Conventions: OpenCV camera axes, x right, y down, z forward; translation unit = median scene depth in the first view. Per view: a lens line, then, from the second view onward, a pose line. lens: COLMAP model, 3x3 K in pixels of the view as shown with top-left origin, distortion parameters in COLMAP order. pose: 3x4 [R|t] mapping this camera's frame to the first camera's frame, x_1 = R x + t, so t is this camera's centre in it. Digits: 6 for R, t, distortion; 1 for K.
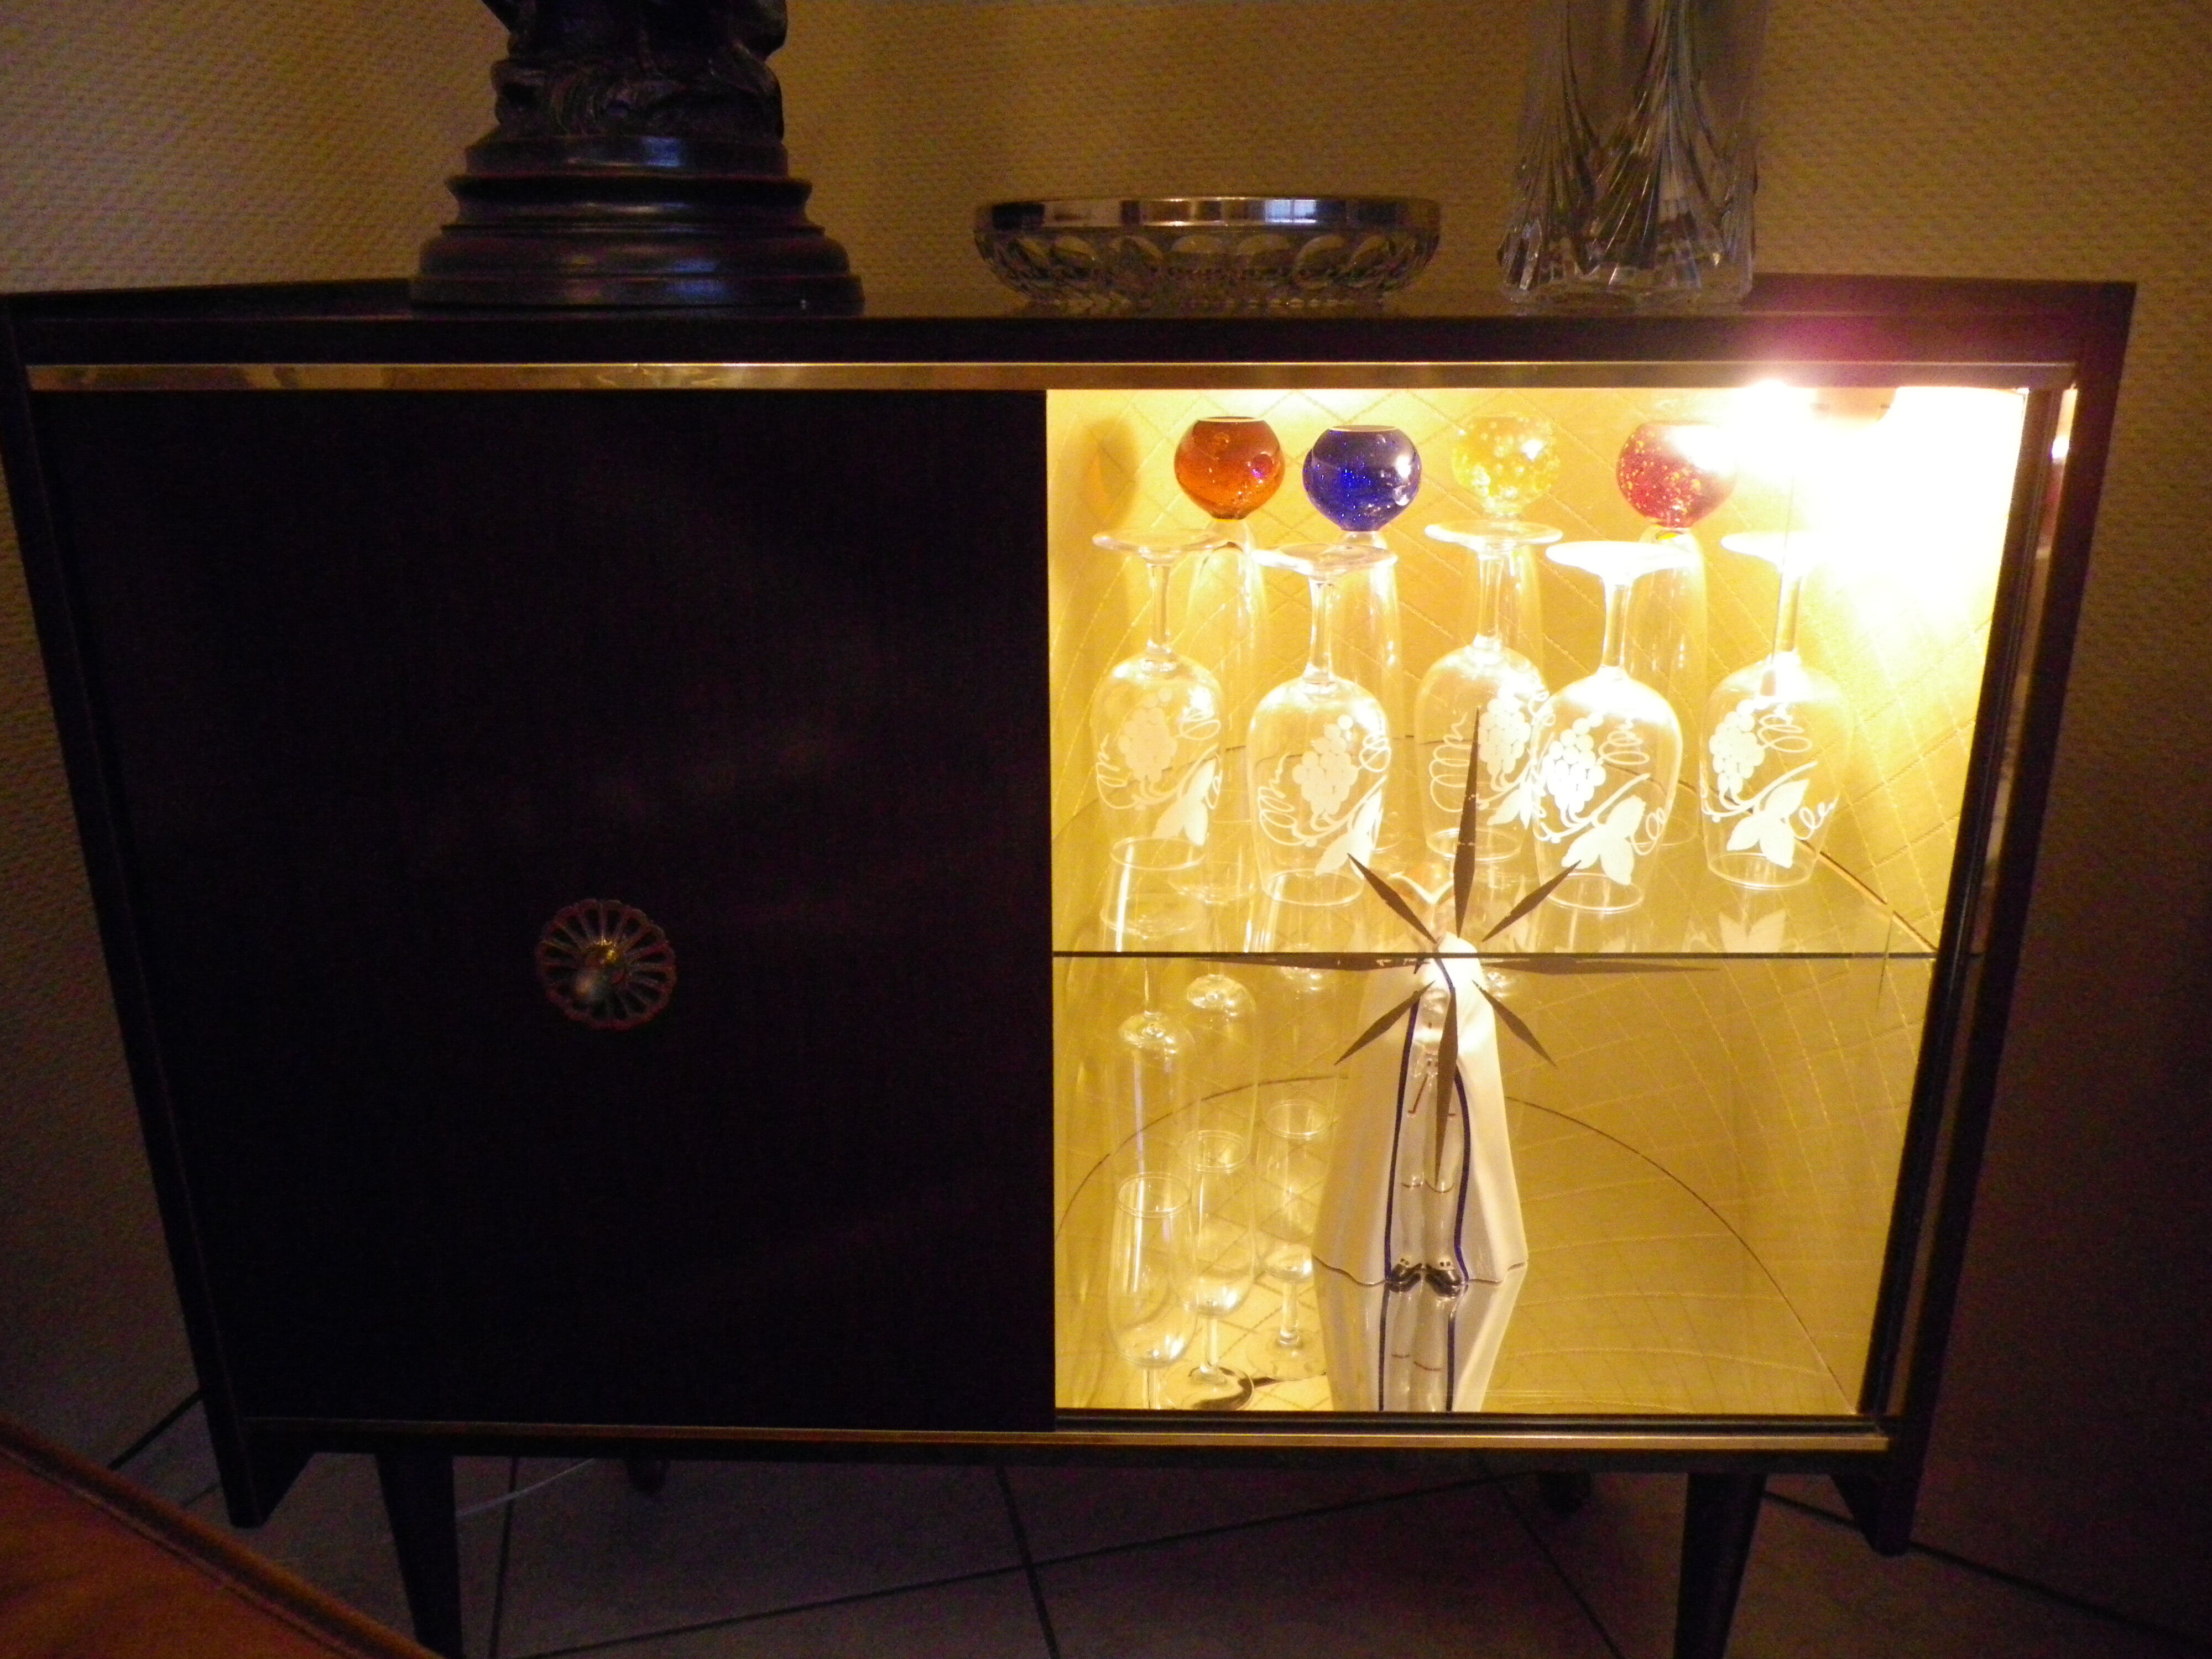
lens RADIAL K [[1669.2, 0, 1106.0], [0, 1669.2, 829.5], [0, 0, 1]] dist [-0.013419, -0.001259]
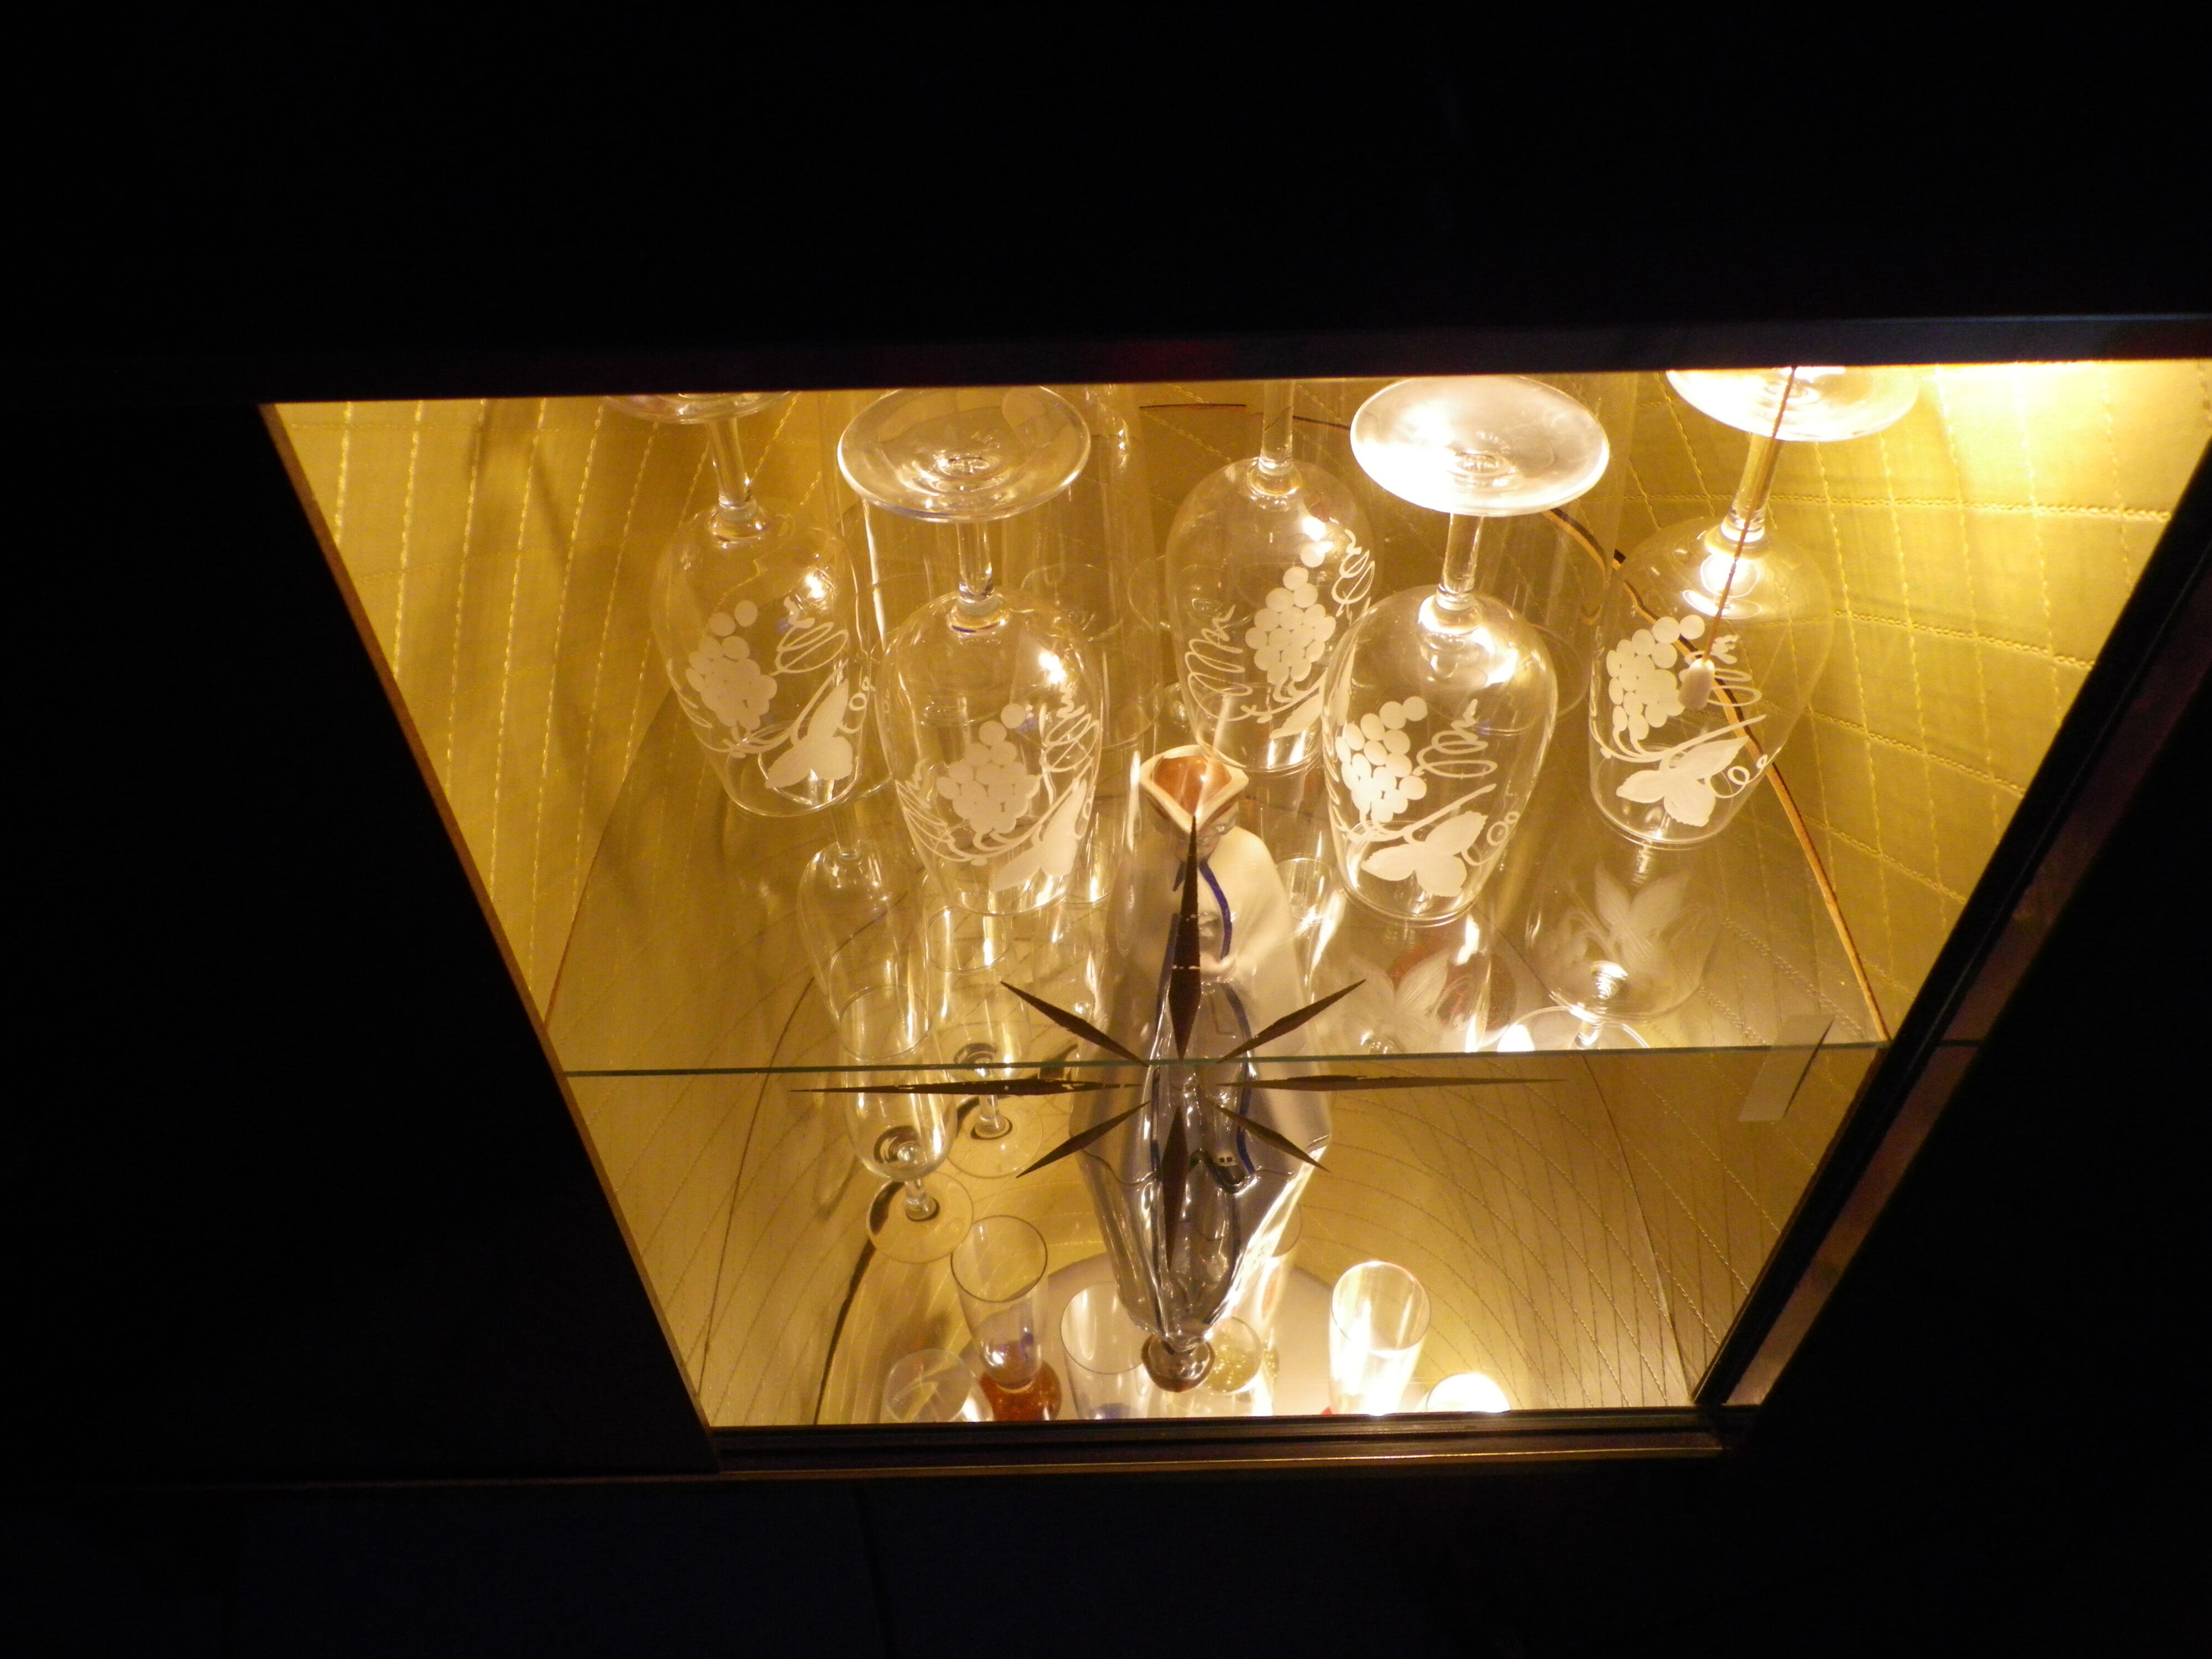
lens RADIAL K [[1669.2, 0, 1106.0], [0, 1669.2, 829.5], [0, 0, 1]] dist [-0.013419, -0.001259]
pose [[0.999140, -0.036348, 0.019942, 0.157797], [0.023234, 0.889277, 0.456779, -0.297105], [-0.034337, -0.455923, 0.889357, 0.414602]]
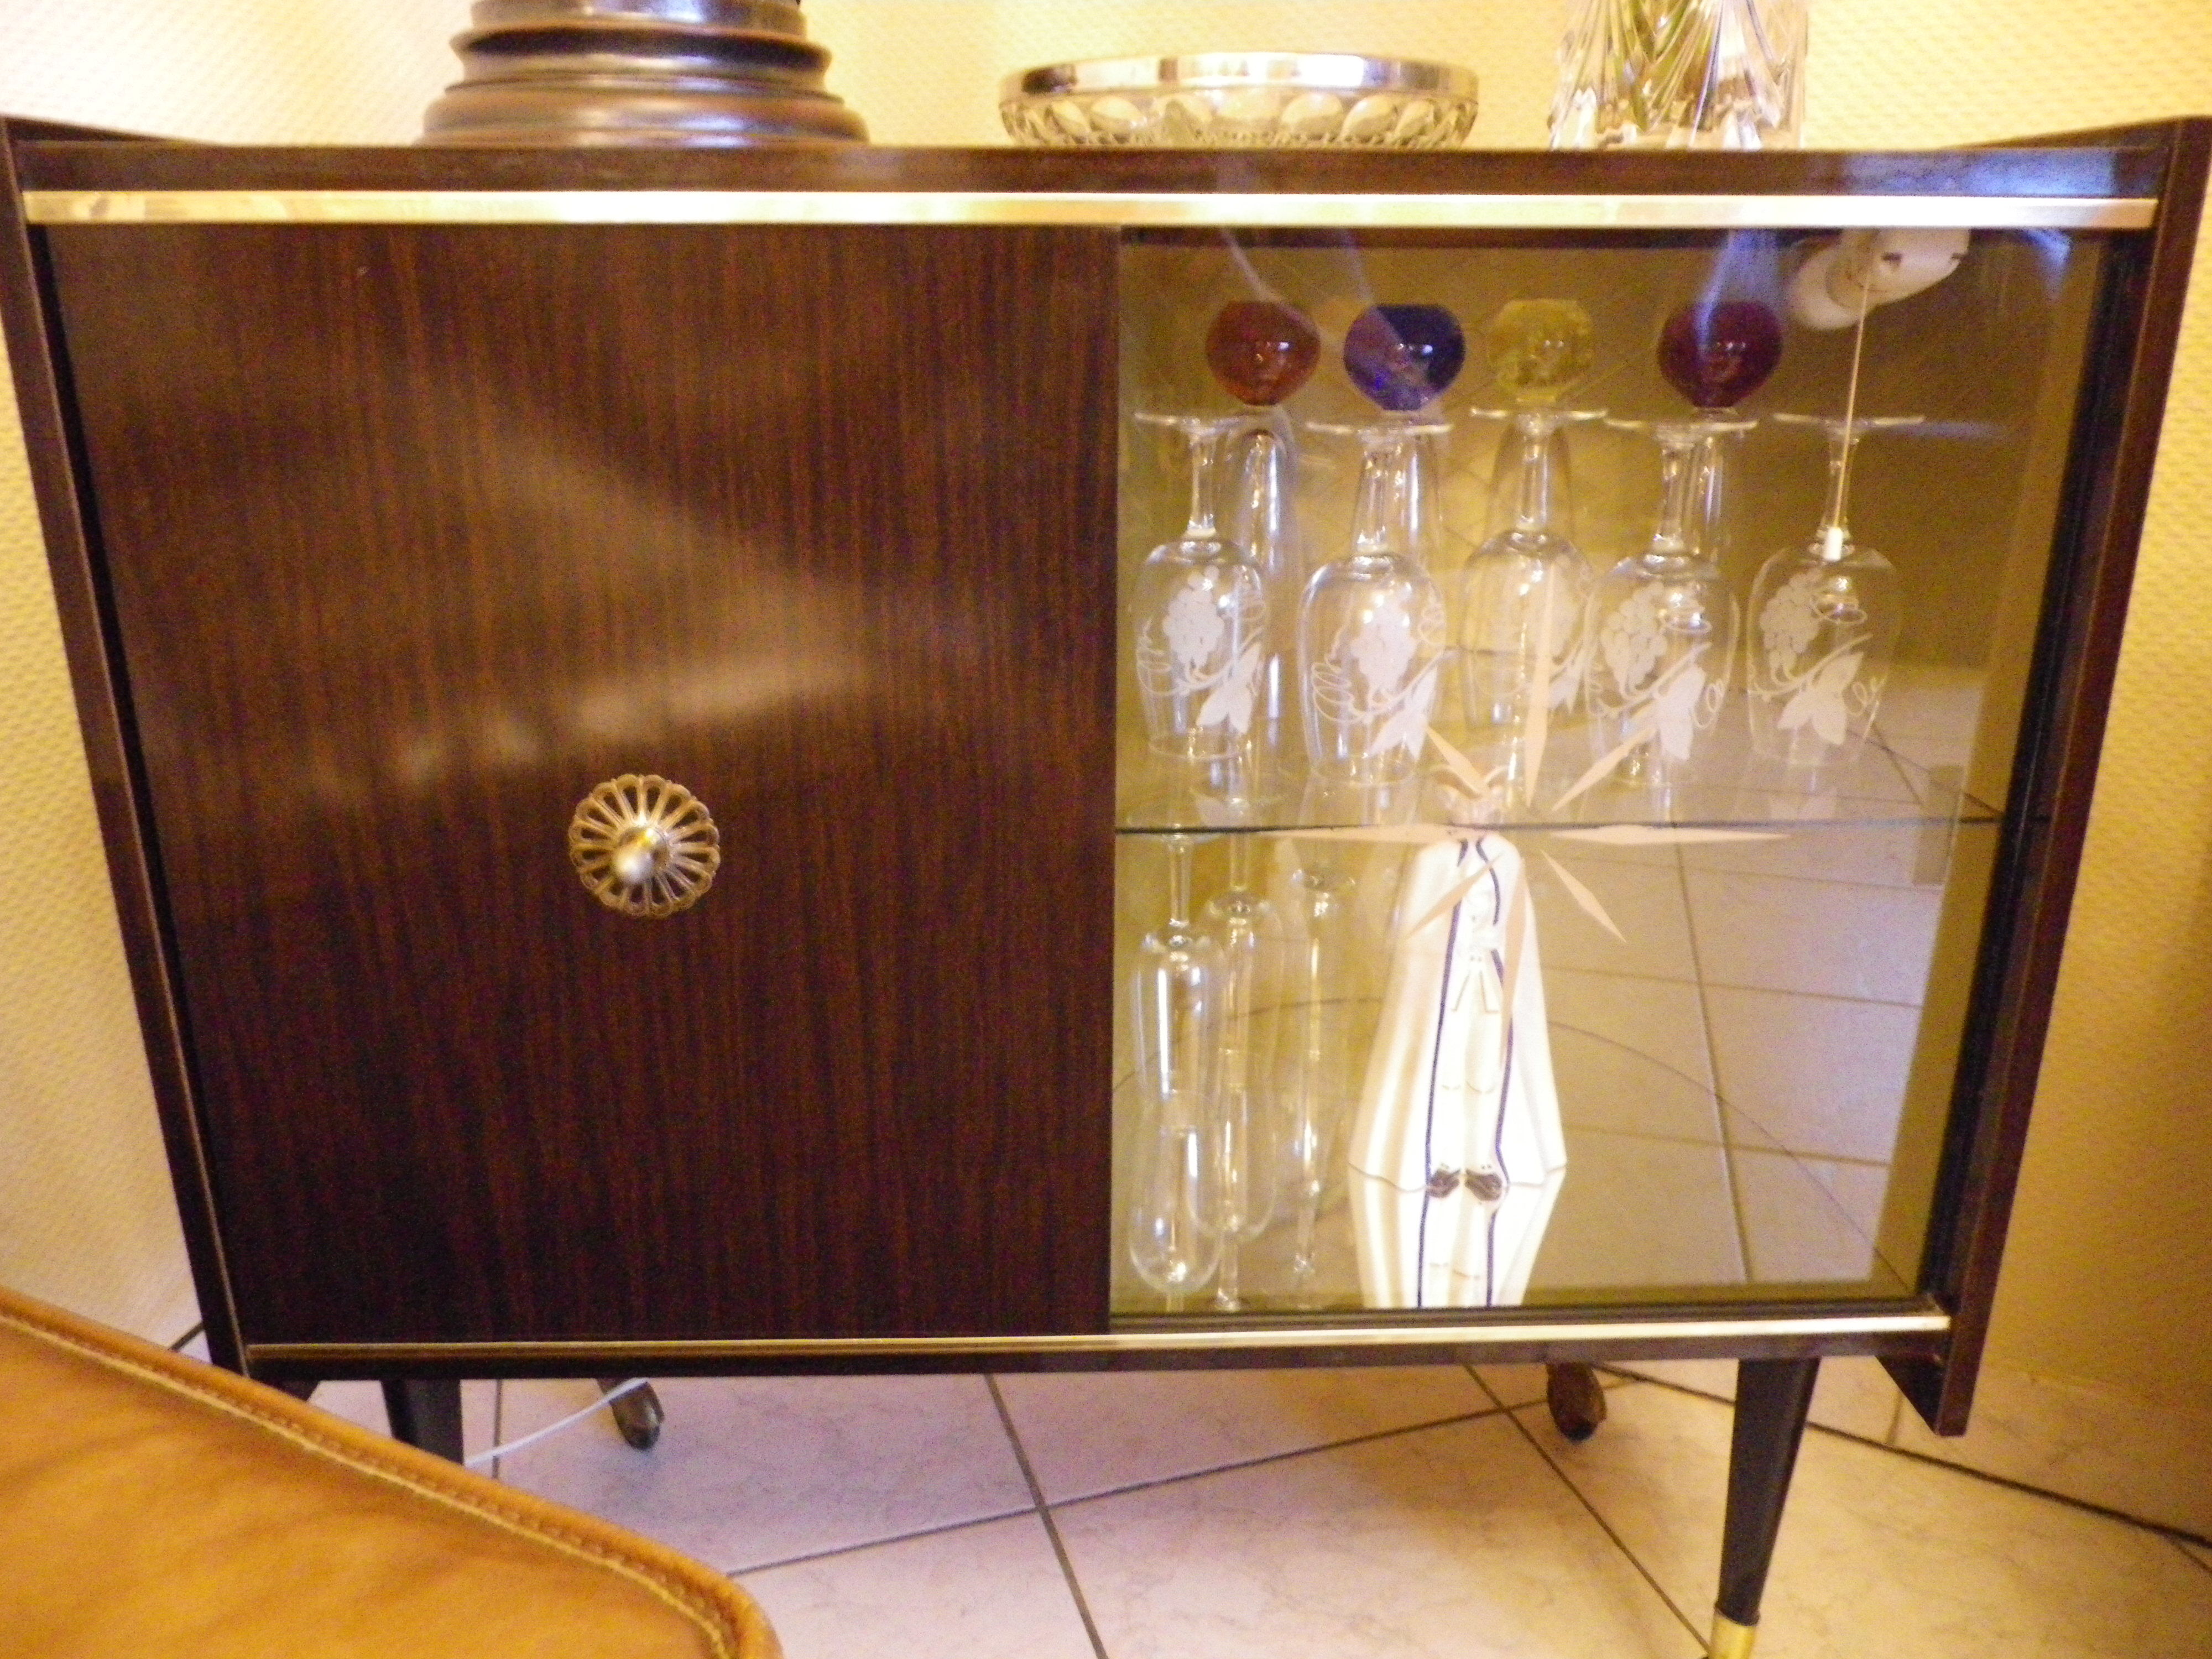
lens RADIAL K [[1669.2, 0, 1106.0], [0, 1669.2, 829.5], [0, 0, 1]] dist [-0.013419, -0.001259]
pose [[0.998403, -0.012372, 0.055122, -0.083225], [0.012732, 0.999900, -0.006172, 0.075104], [-0.055040, 0.006864, 0.998461, 0.035277]]
